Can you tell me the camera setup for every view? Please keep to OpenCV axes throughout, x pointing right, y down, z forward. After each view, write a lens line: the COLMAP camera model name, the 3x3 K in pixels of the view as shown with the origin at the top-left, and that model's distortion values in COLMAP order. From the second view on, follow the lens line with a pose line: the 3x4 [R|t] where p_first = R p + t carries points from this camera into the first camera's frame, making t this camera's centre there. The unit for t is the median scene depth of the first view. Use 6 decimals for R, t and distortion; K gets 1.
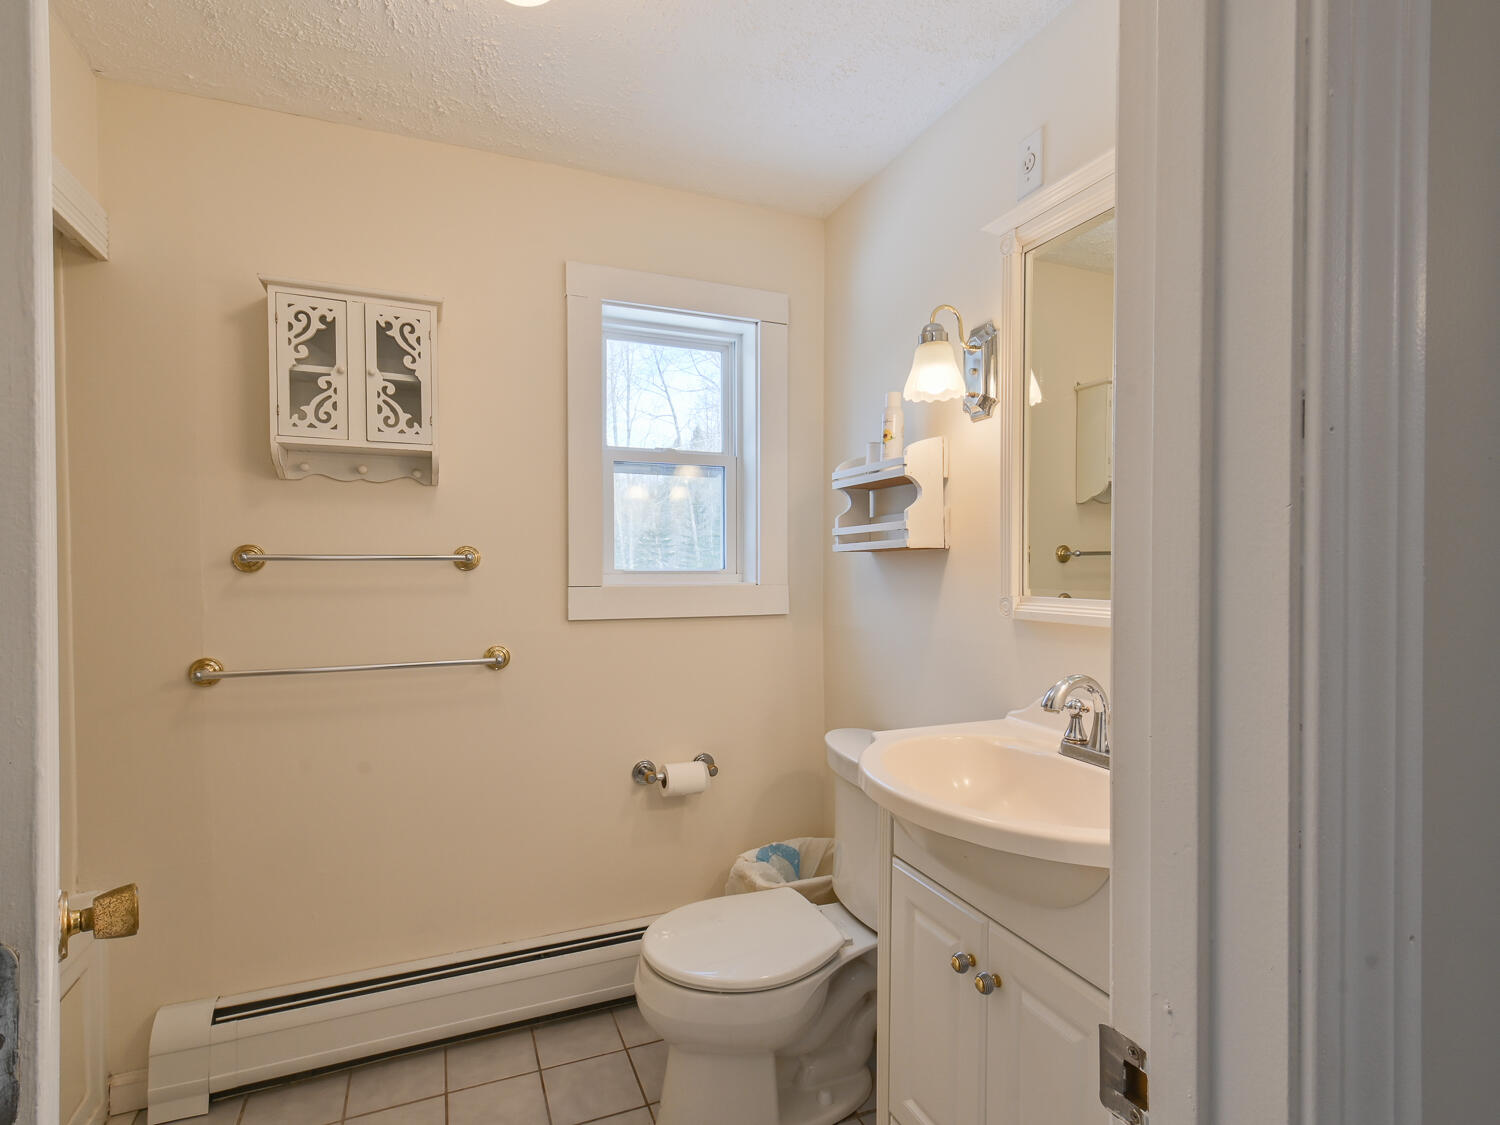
lens RADIAL K [[746.7, 0, 751.1], [0, 746.7, 570.5], [0, 0, 1]] dist [0.011344, -0.000807]
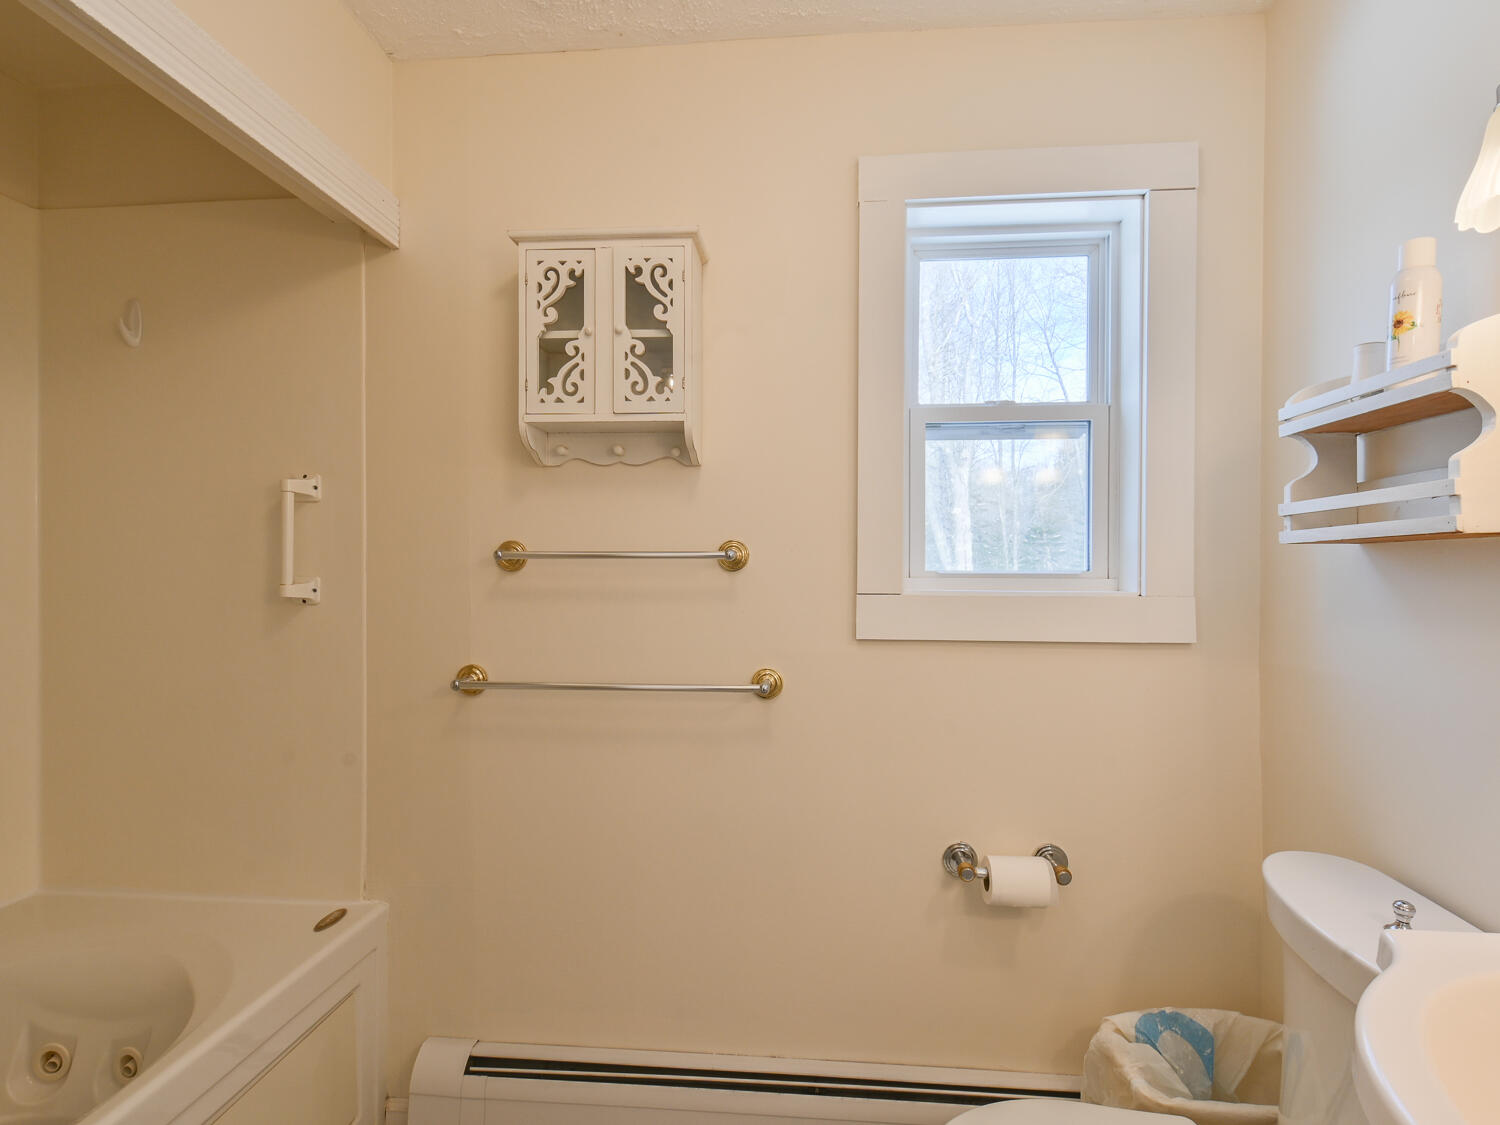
lens RADIAL K [[811.1, 0, 761.8], [0, 811.1, 565.8], [0, 0, 1]] dist [0.016178, -0.001620]
pose [[0.898456, 0.004141, -0.439044, 0.027772], [-0.007568, 0.999953, -0.006056, -0.000744], [0.438998, 0.008764, 0.898445, 0.262917]]
